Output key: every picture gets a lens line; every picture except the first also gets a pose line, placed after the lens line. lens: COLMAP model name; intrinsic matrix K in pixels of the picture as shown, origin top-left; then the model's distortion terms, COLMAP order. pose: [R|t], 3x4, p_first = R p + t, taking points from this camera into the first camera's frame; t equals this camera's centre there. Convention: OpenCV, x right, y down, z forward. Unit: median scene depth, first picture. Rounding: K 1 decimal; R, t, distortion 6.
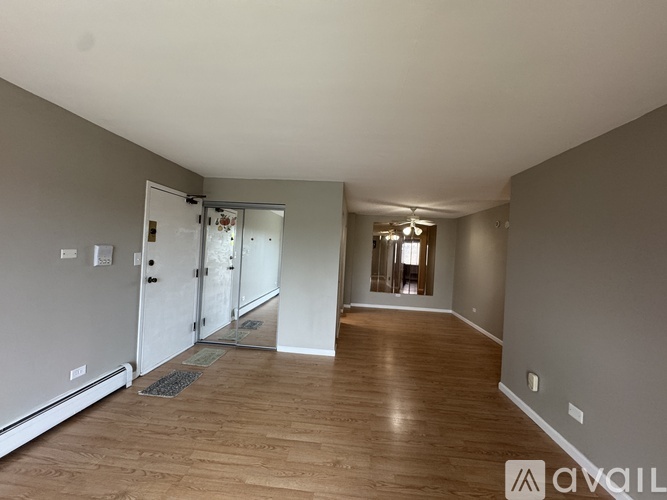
lens RADIAL K [[266.1, 0, 334.1], [0, 266.1, 249.7], [0, 0, 1]] dist [-0.001542, -0.000165]
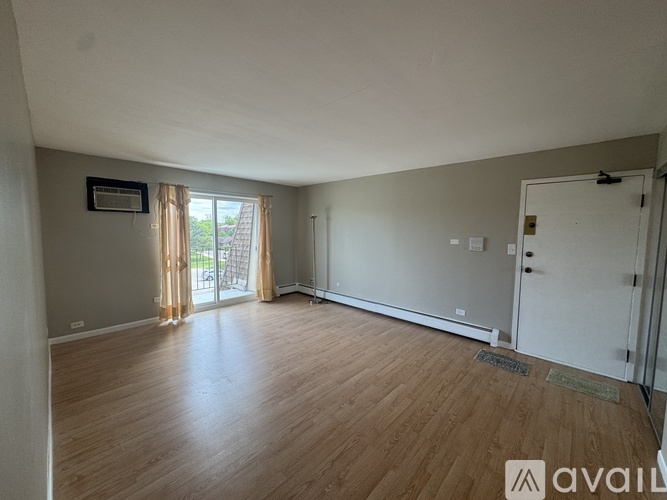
lens RADIAL K [[266.1, 0, 332.6], [0, 266.1, 248.3], [0, 0, 1]] dist [-0.001542, -0.000165]
pose [[-0.630049, -0.005195, -0.776538, 0.692181], [-0.050231, 0.998156, 0.034077, 0.029852], [0.774929, 0.060477, -0.629148, 1.118050]]
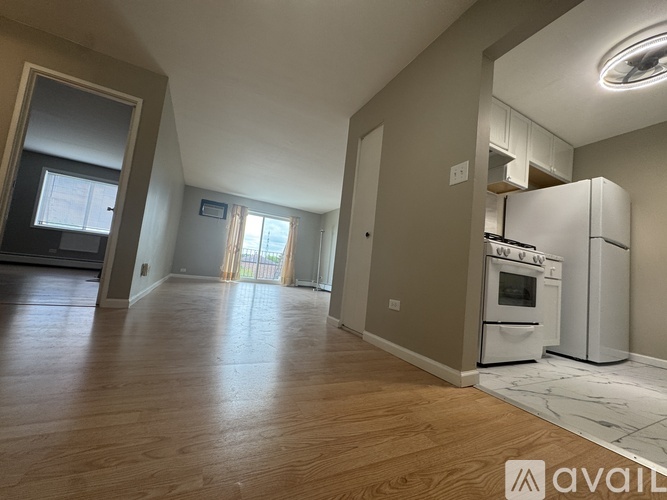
lens RADIAL K [[266.1, 0, 334.4], [0, 266.1, 248.6], [0, 0, 1]] dist [-0.001542, -0.000165]
pose [[-0.840750, -0.195653, -0.504836, 0.578798], [-0.158599, 0.980519, -0.115879, 0.360638], [0.517673, -0.017359, -0.855402, 2.277670]]
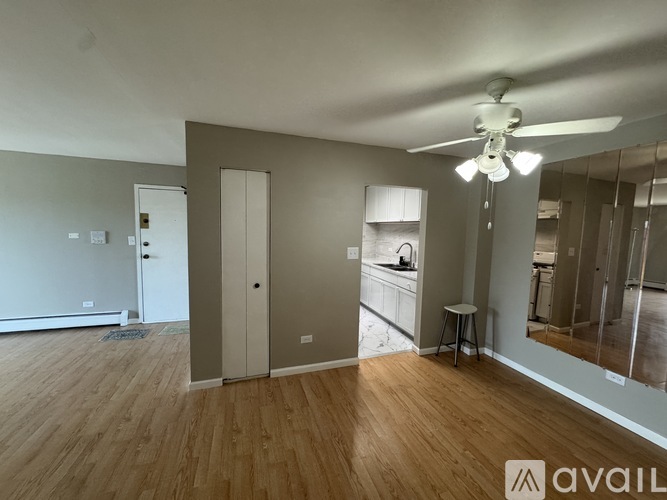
lens RADIAL K [[266.1, 0, 332.3], [0, 266.1, 248.9], [0, 0, 1]] dist [-0.001542, -0.000165]
pose [[0.386253, 0.028618, -0.921949, 0.991940], [-0.007402, 0.999583, 0.027927, 0.030207], [0.922363, -0.003962, 0.386304, 1.430005]]
